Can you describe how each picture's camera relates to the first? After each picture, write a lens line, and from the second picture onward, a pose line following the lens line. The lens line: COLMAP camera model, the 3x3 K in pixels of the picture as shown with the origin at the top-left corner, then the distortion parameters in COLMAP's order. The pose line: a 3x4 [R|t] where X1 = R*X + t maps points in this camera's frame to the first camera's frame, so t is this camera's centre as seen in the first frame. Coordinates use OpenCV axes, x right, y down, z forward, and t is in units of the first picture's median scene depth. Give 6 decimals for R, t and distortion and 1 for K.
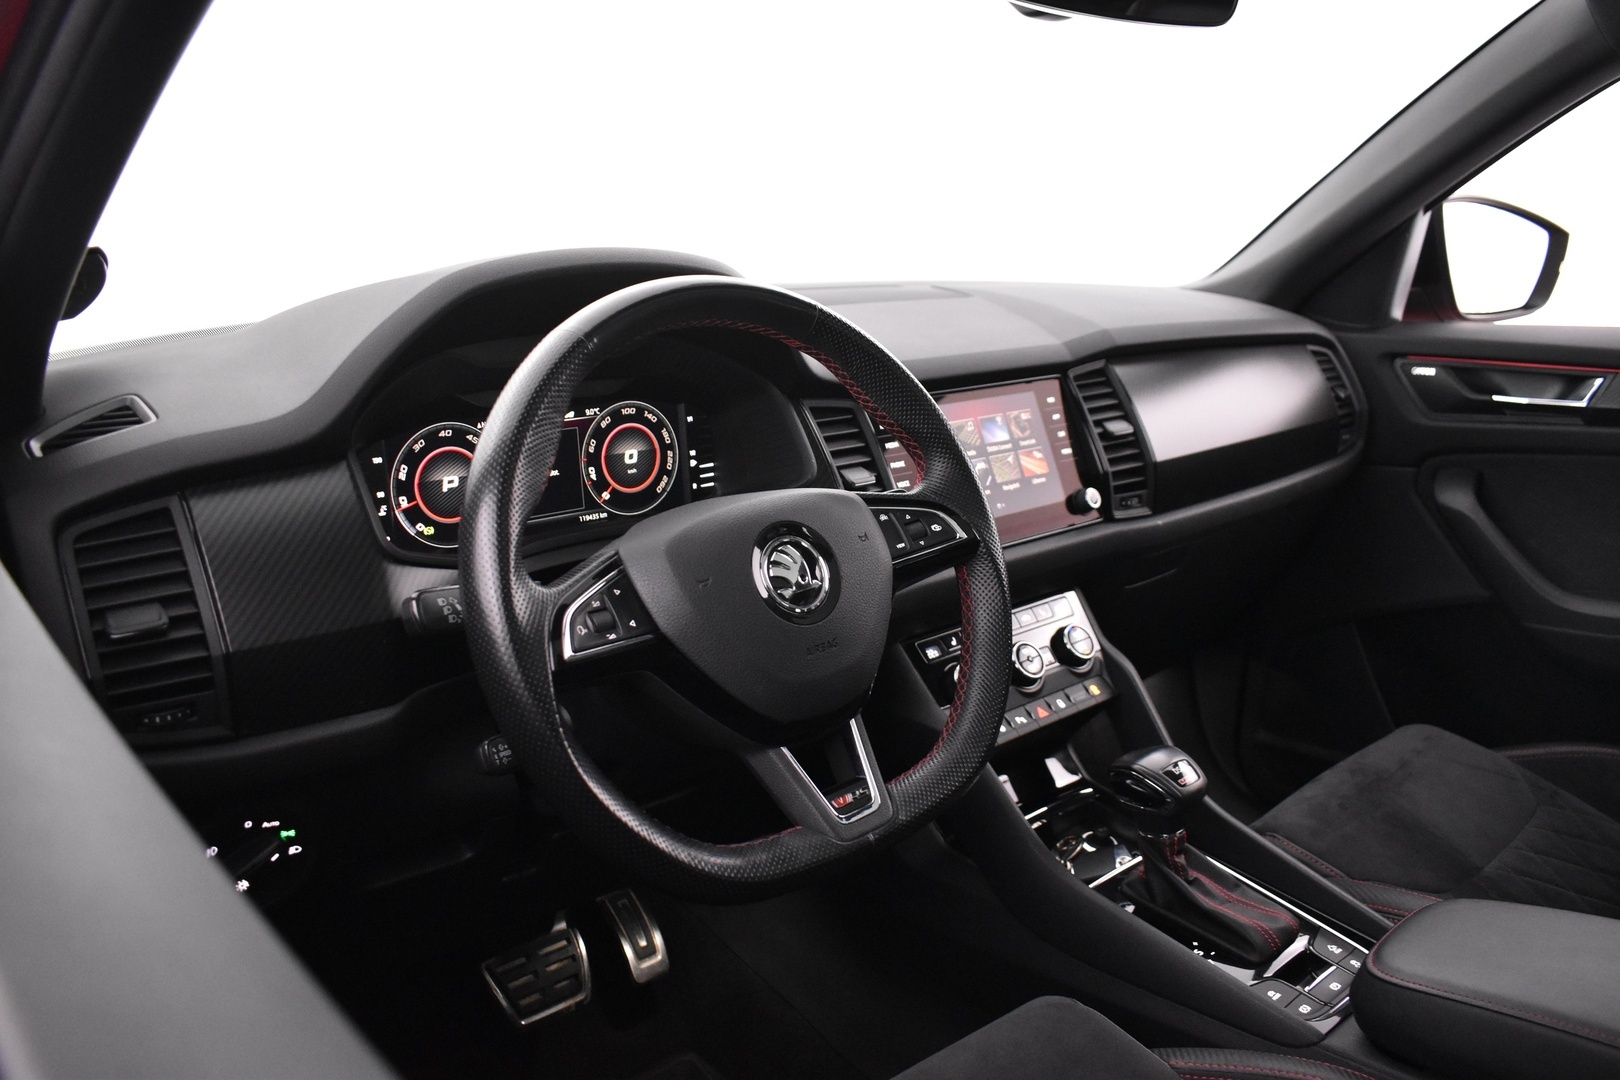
lens RADIAL K [[1273.5, 0, 810.0], [0, 1273.5, 540.0], [0, 0, 1]] dist [-0.092875, 0.000580]
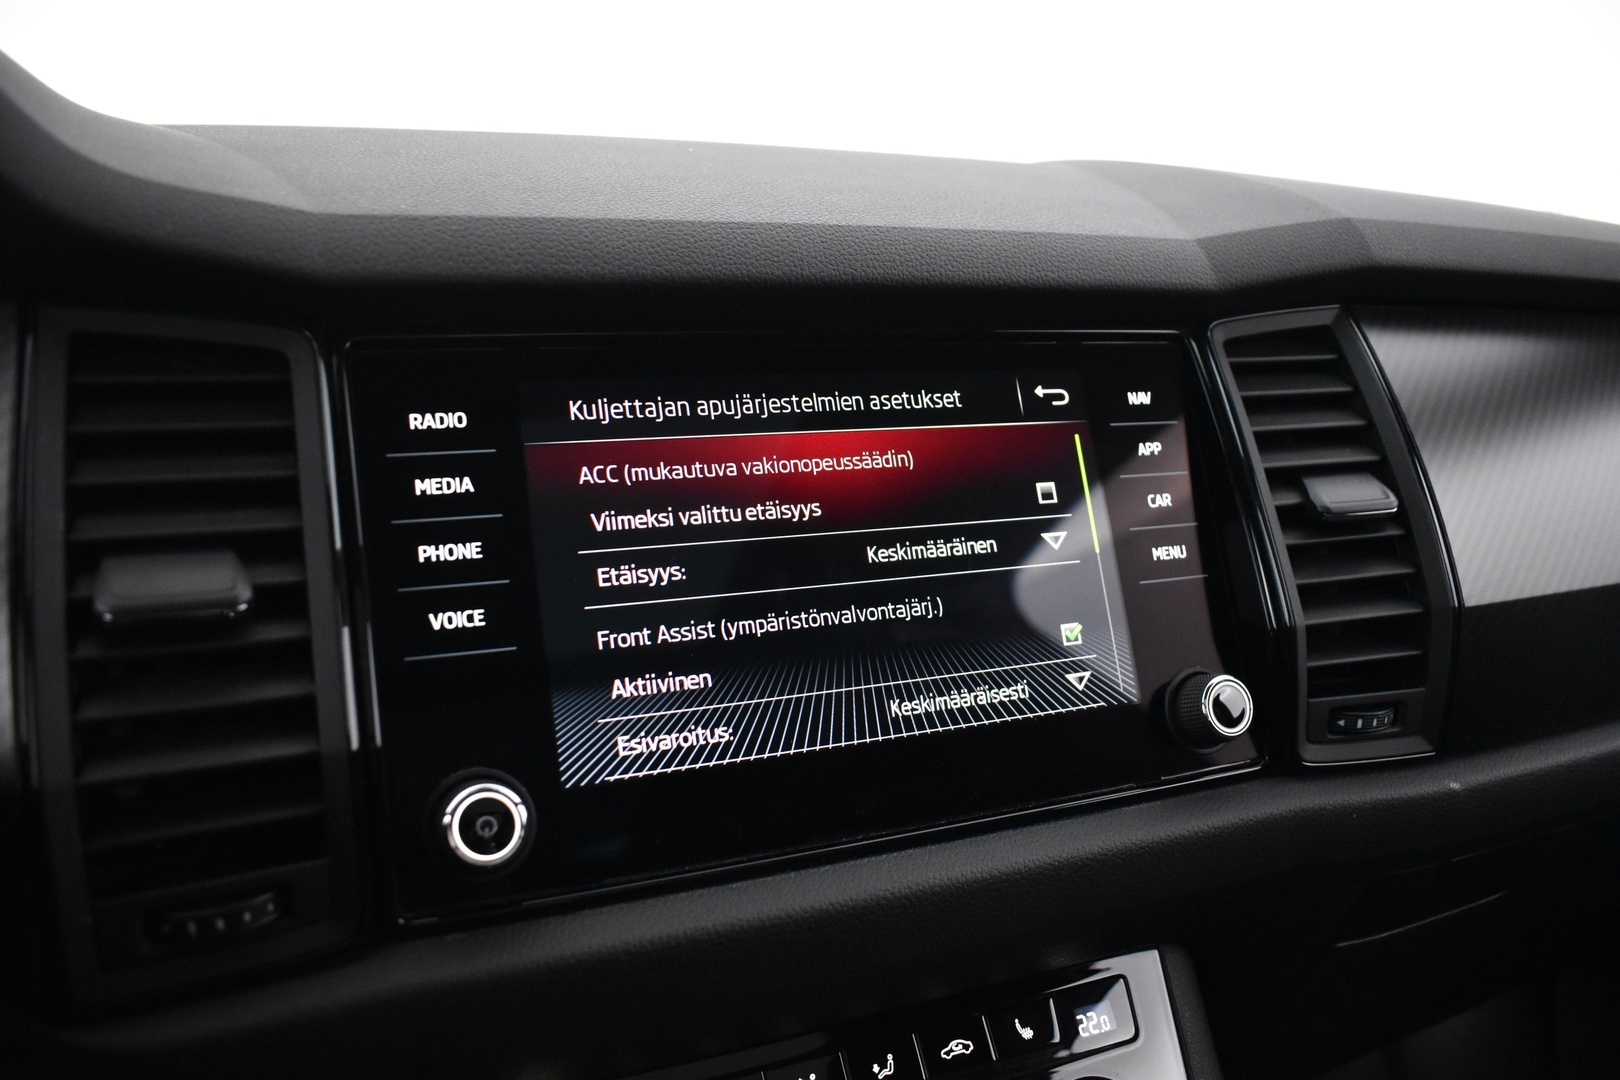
lens RADIAL K [[1273.5, 0, 810.0], [0, 1273.5, 540.0], [0, 0, 1]] dist [-0.092875, 0.000580]
pose [[0.952443, 0.096016, -0.289194, 0.205387], [-0.103428, 0.994582, -0.010422, -0.059211], [0.286626, 0.039837, 0.957214, 0.642307]]
